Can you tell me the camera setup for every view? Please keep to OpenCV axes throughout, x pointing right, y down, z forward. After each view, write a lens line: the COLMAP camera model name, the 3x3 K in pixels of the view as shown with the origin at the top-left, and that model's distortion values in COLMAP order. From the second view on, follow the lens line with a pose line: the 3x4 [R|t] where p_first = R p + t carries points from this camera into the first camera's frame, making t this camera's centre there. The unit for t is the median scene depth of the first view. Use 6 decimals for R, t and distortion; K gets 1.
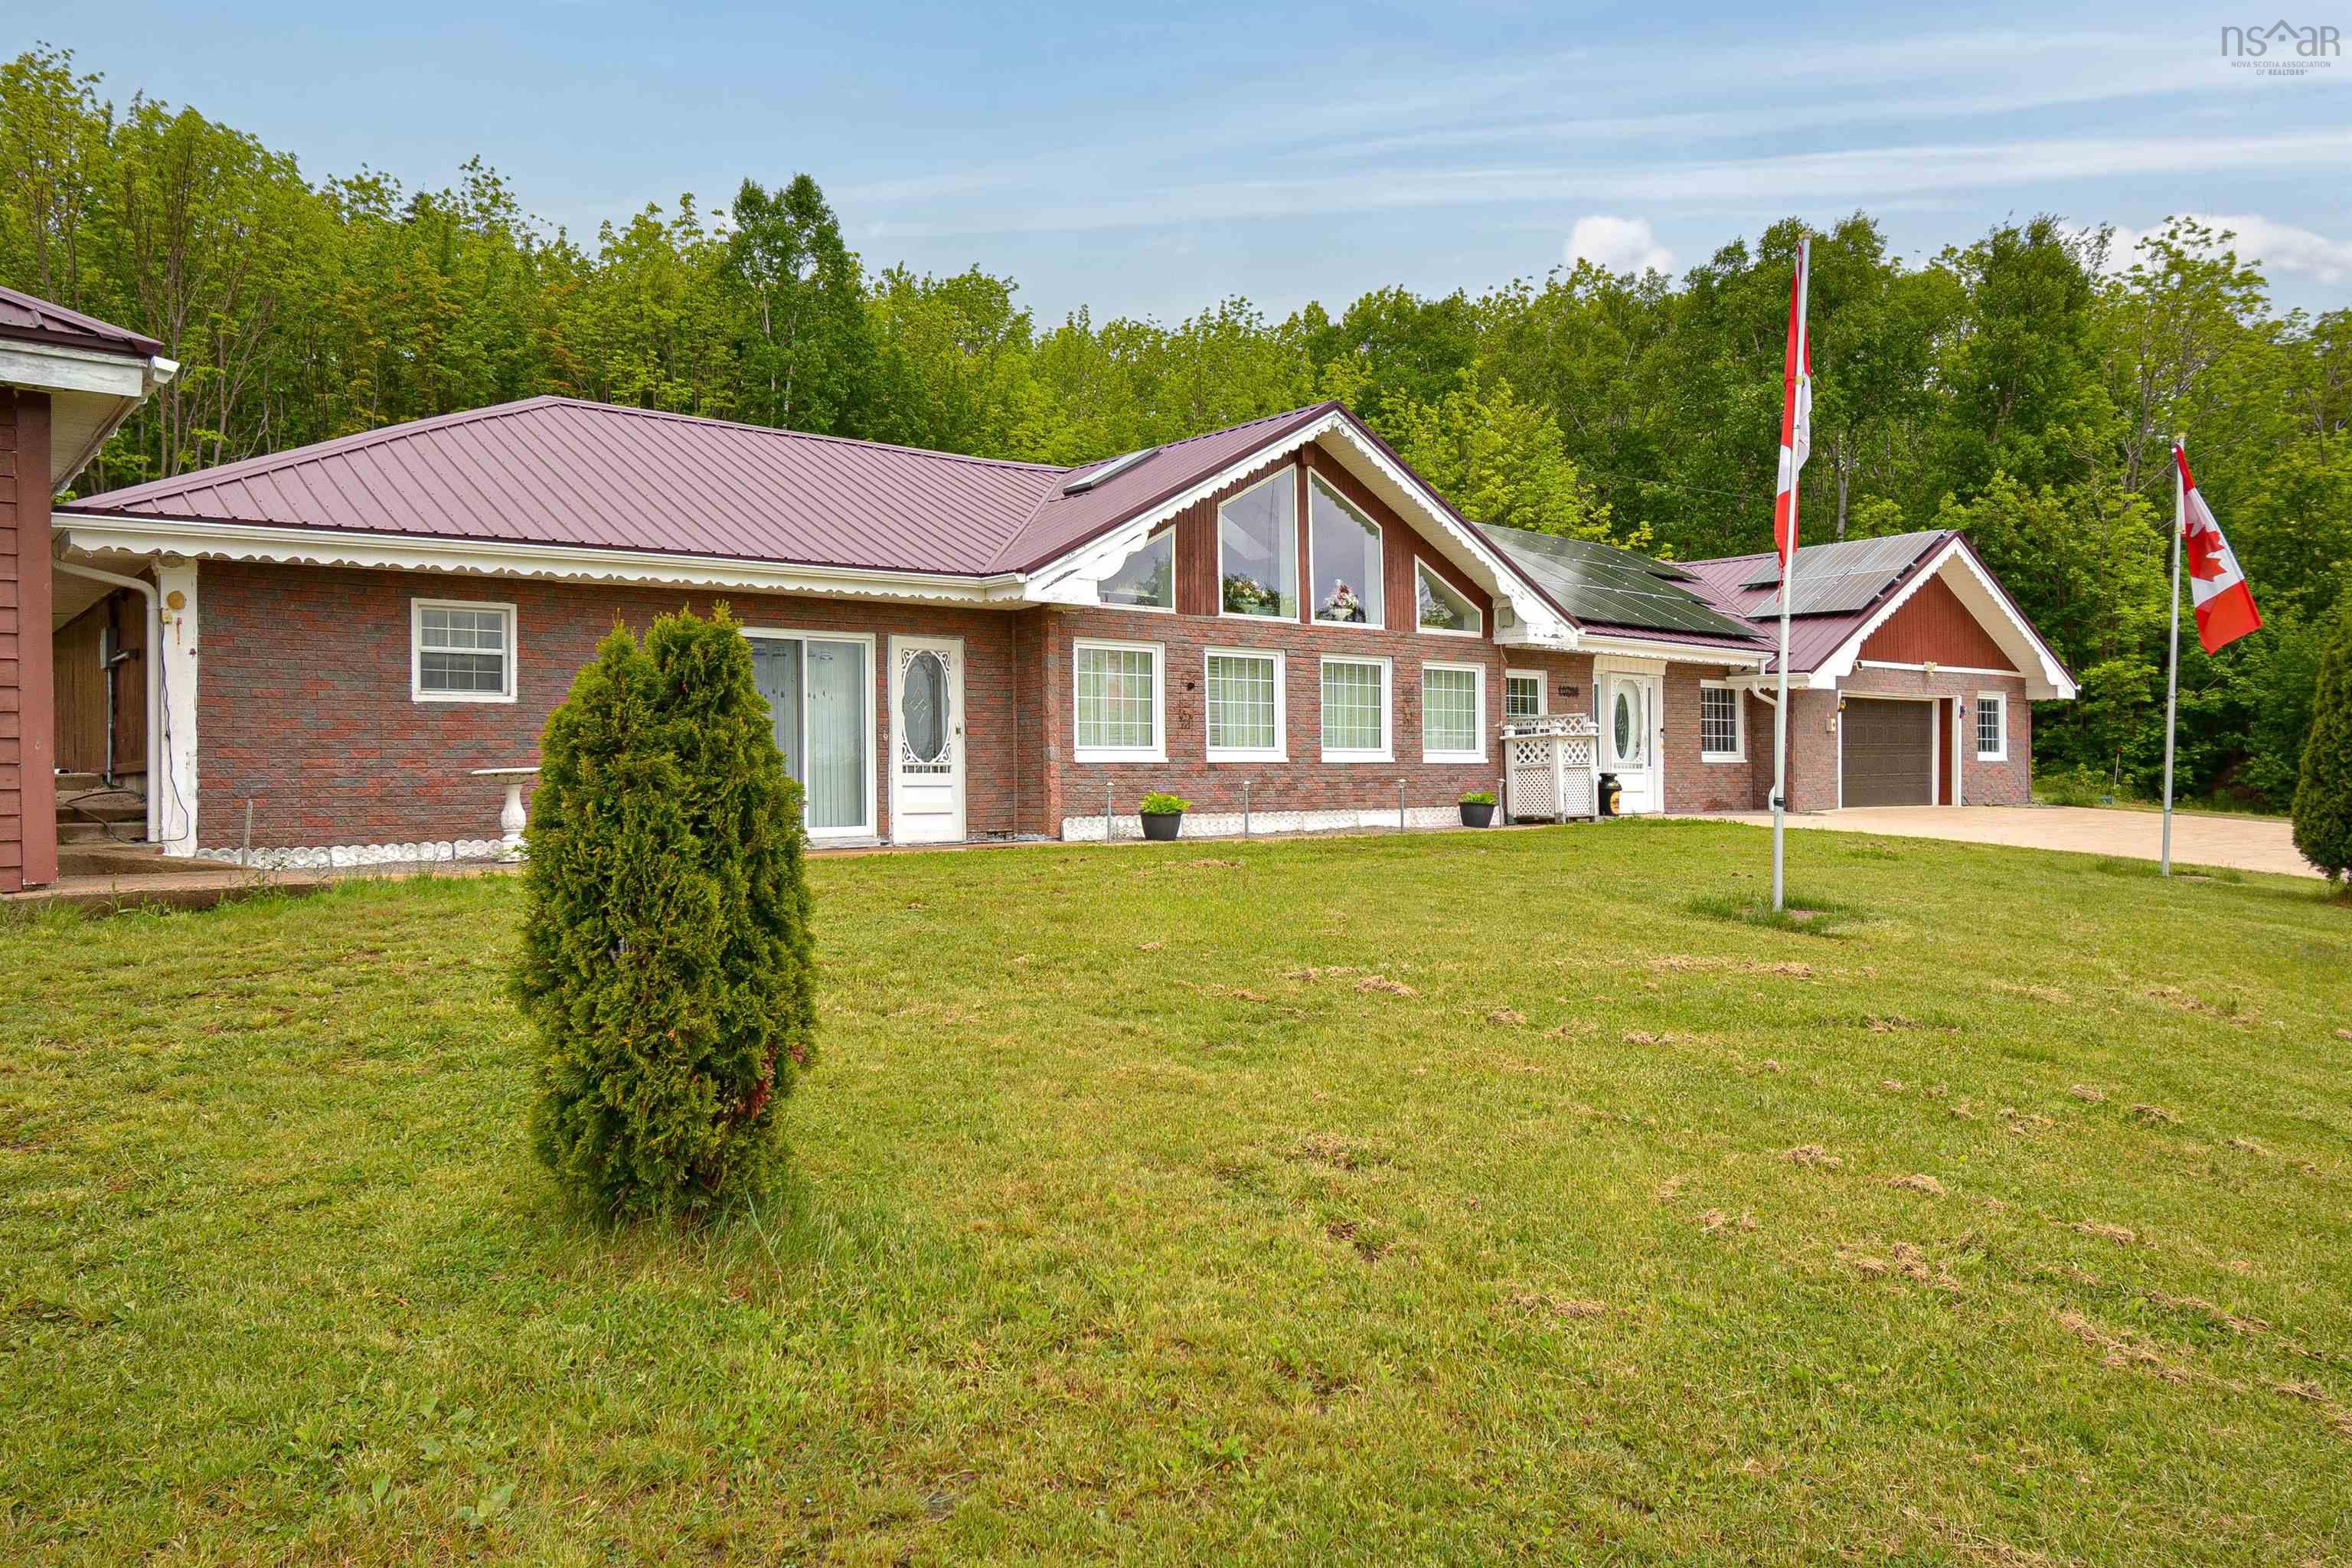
lens RADIAL K [[1589.4, 0, 1176.0], [0, 1589.4, 784.0], [0, 0, 1]] dist [-0.007708, -0.001691]
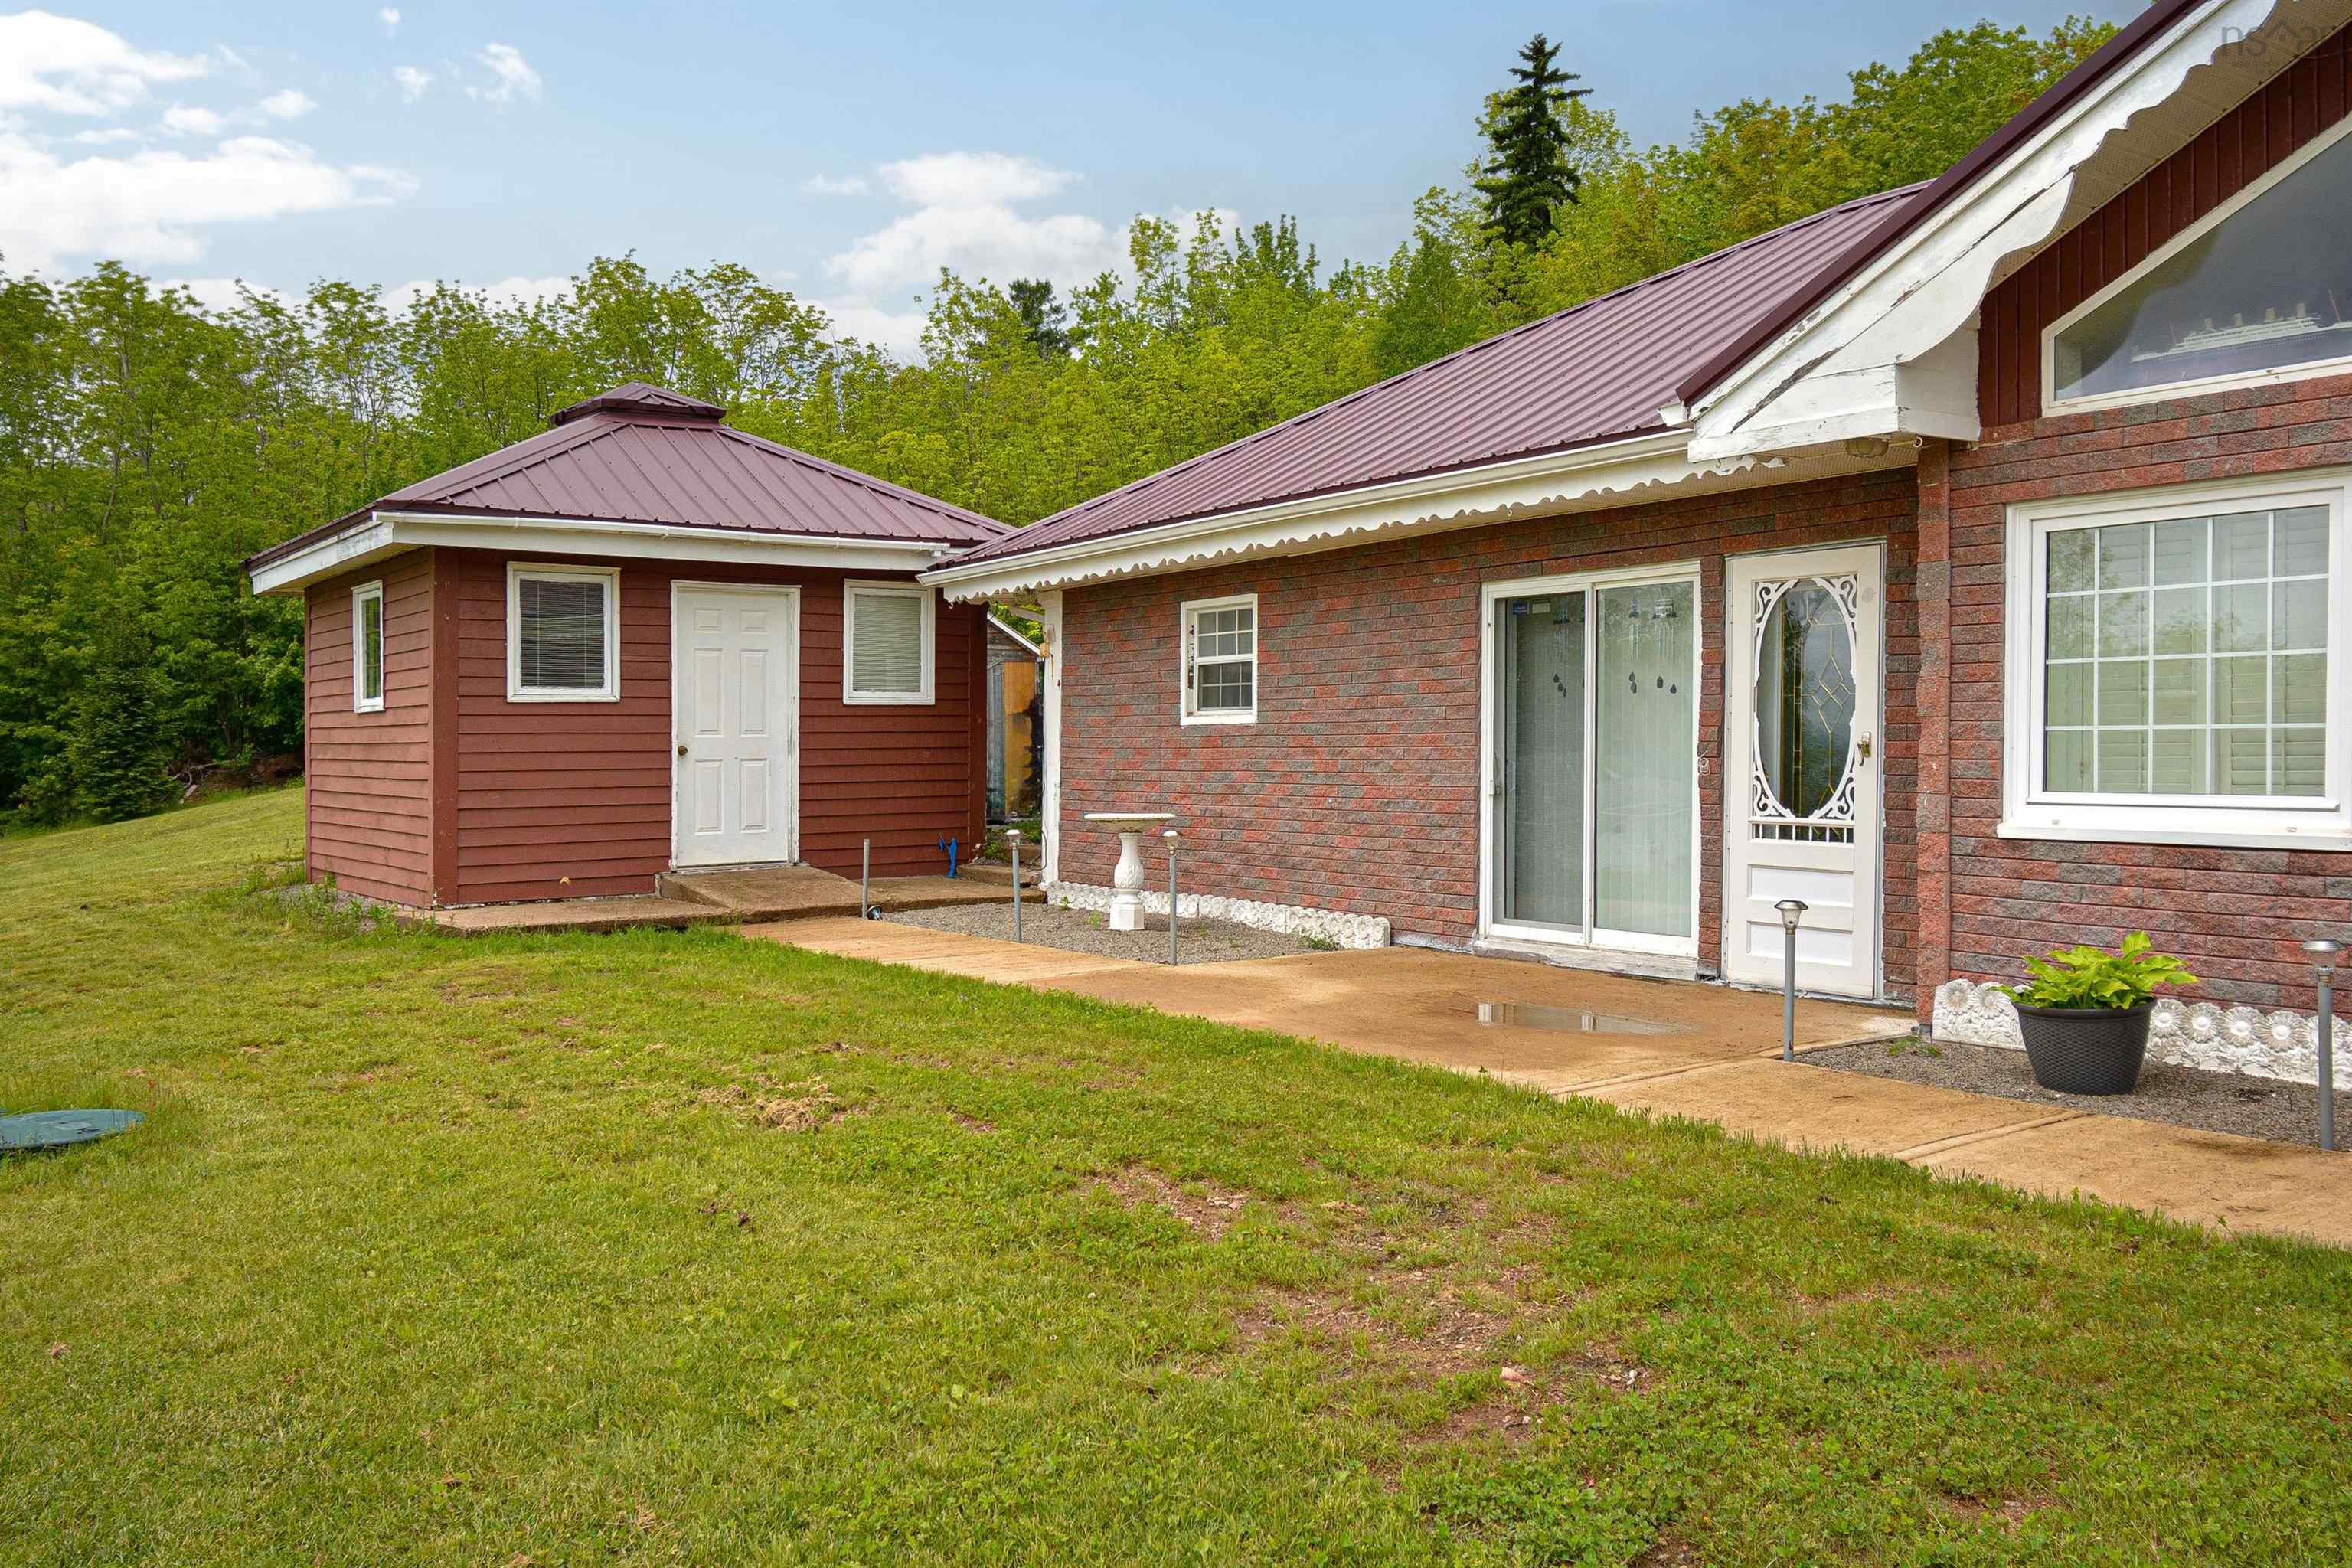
lens RADIAL K [[1844.7, 0, 1181.4], [0, 1844.7, 691.4], [0, 0, 1]] dist [-0.002477, -0.001246]
pose [[-0.025005, -0.013651, -0.999594, 0.363068], [0.016067, 0.999772, -0.014055, -0.043141], [0.999558, -0.016412, -0.024780, 0.780728]]
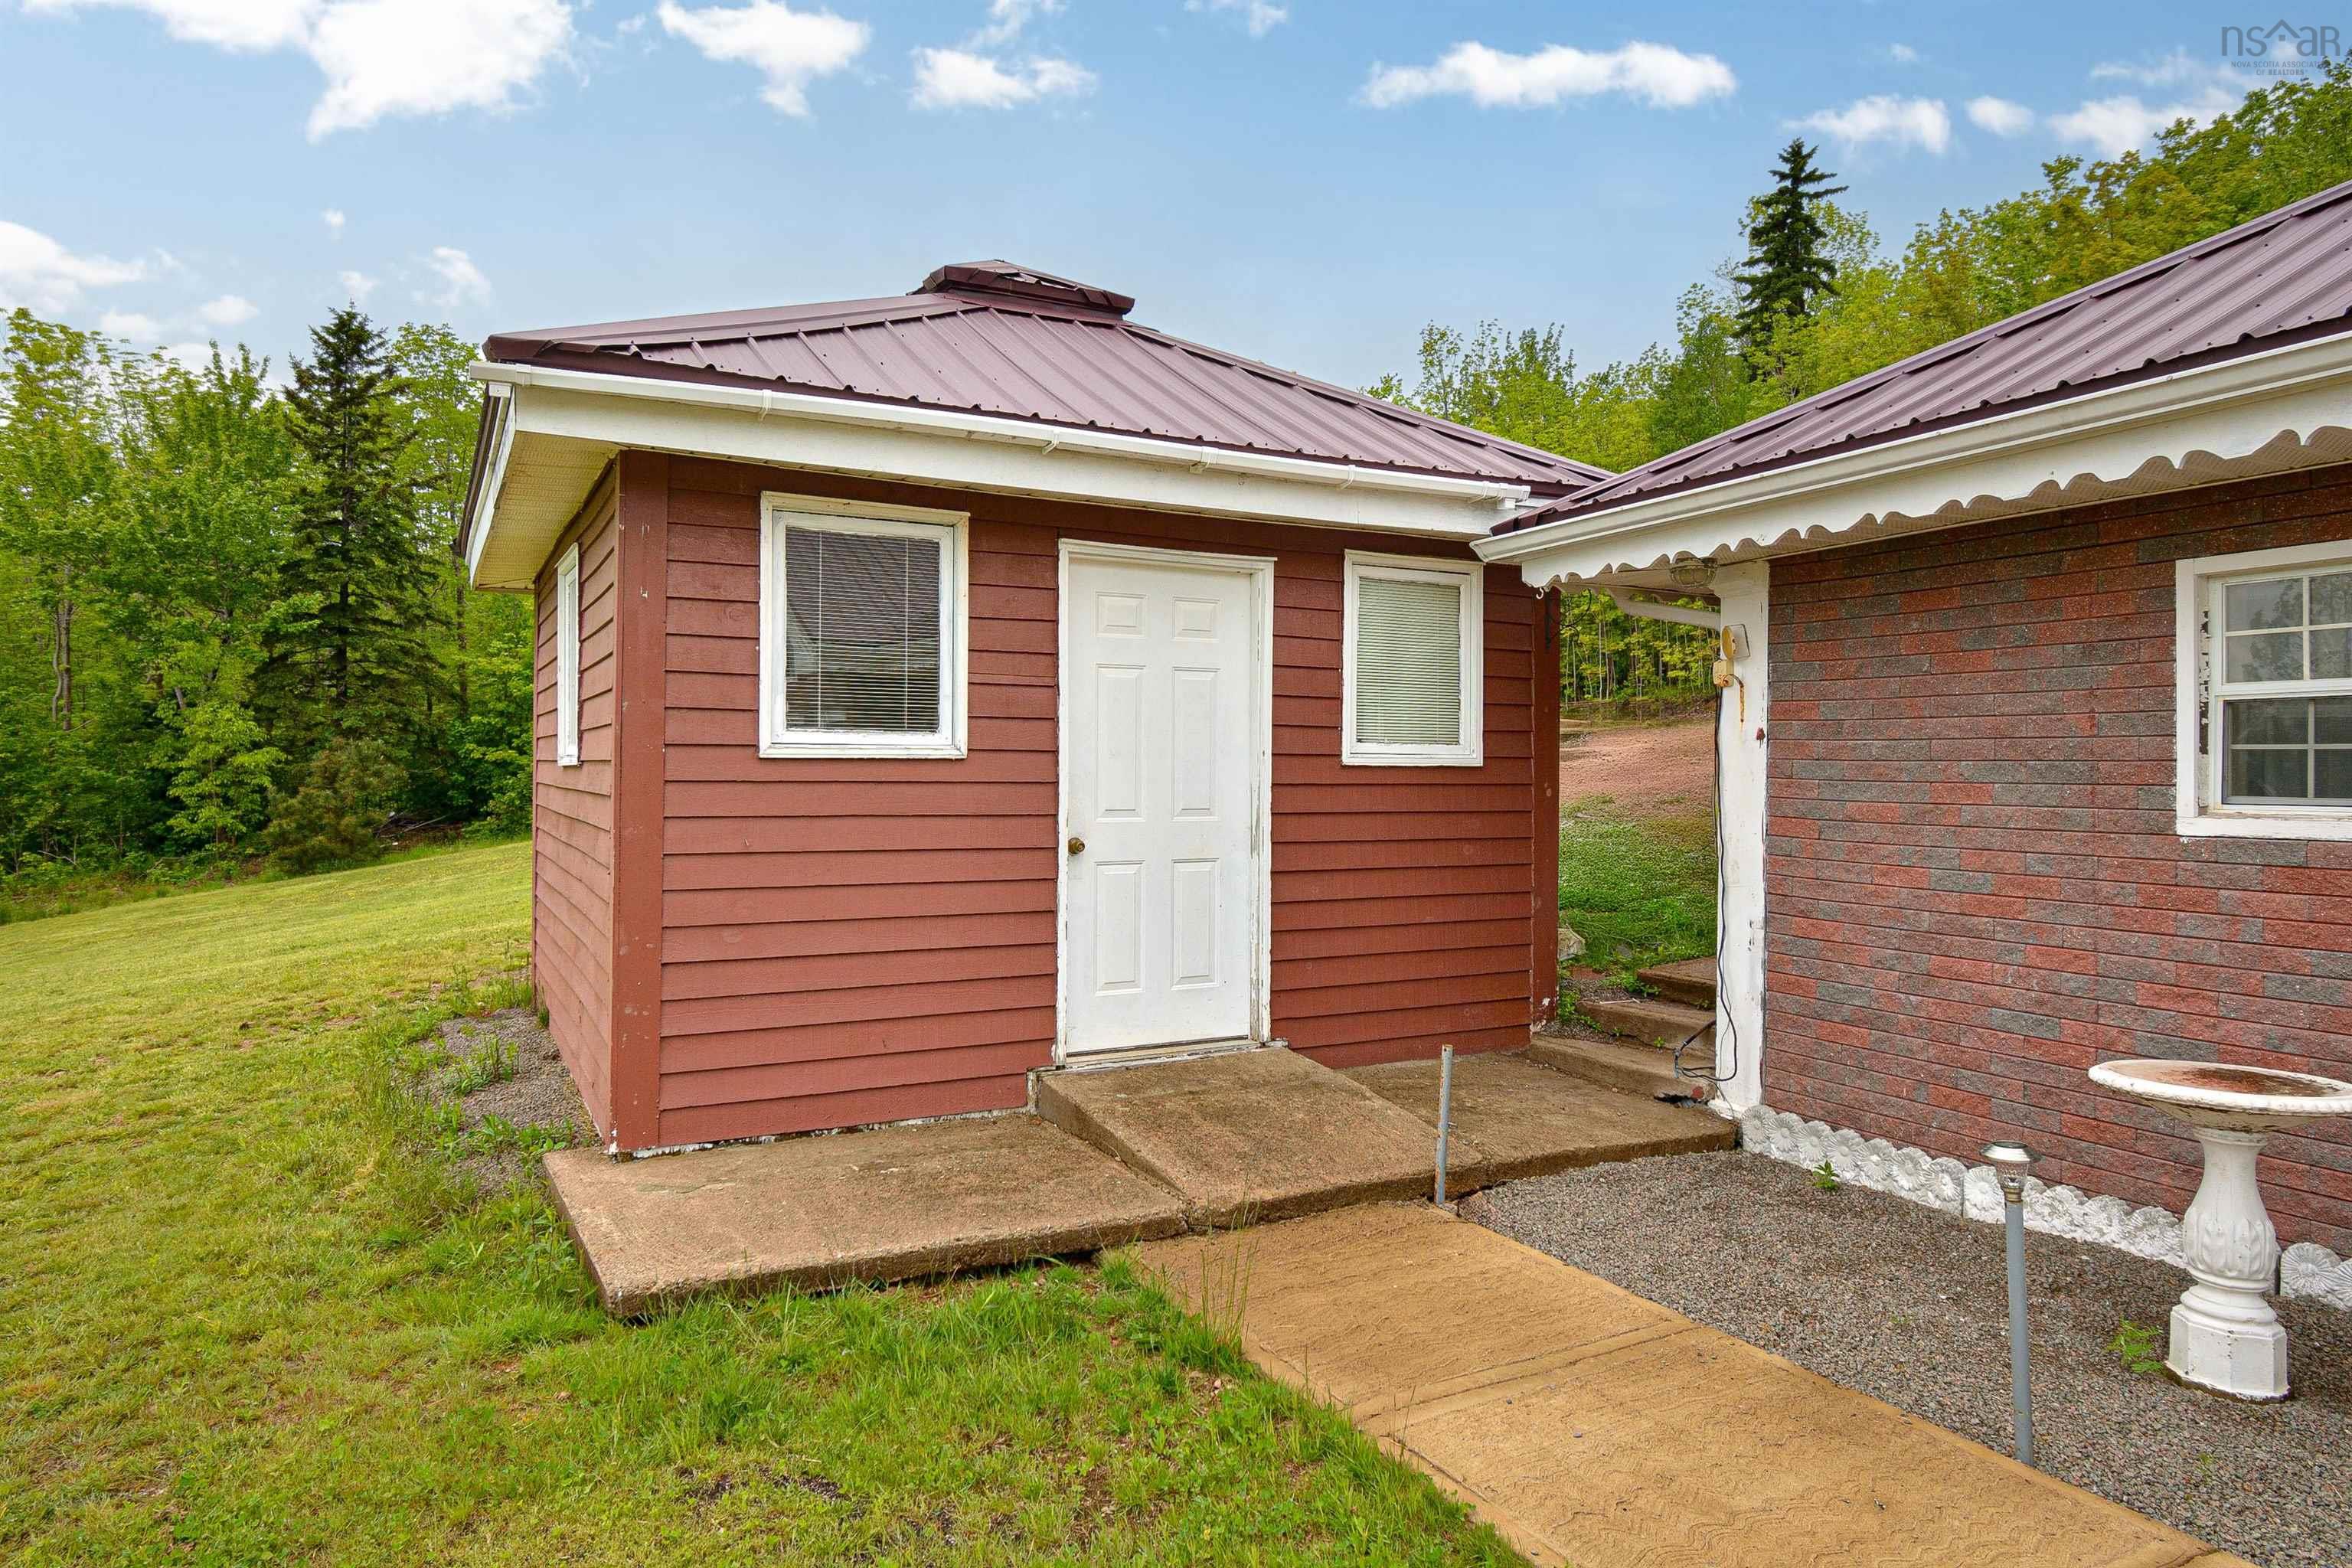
lens RADIAL K [[1431.1, 0, 1222.7], [0, 1431.1, 786.2], [0, 0, 1]] dist [-0.001230, -0.000685]
pose [[-0.151576, 0.023031, -0.988177, -0.089451], [0.000678, 0.999731, 0.023196, -0.054569], [0.988445, 0.002846, -0.151550, 0.633446]]
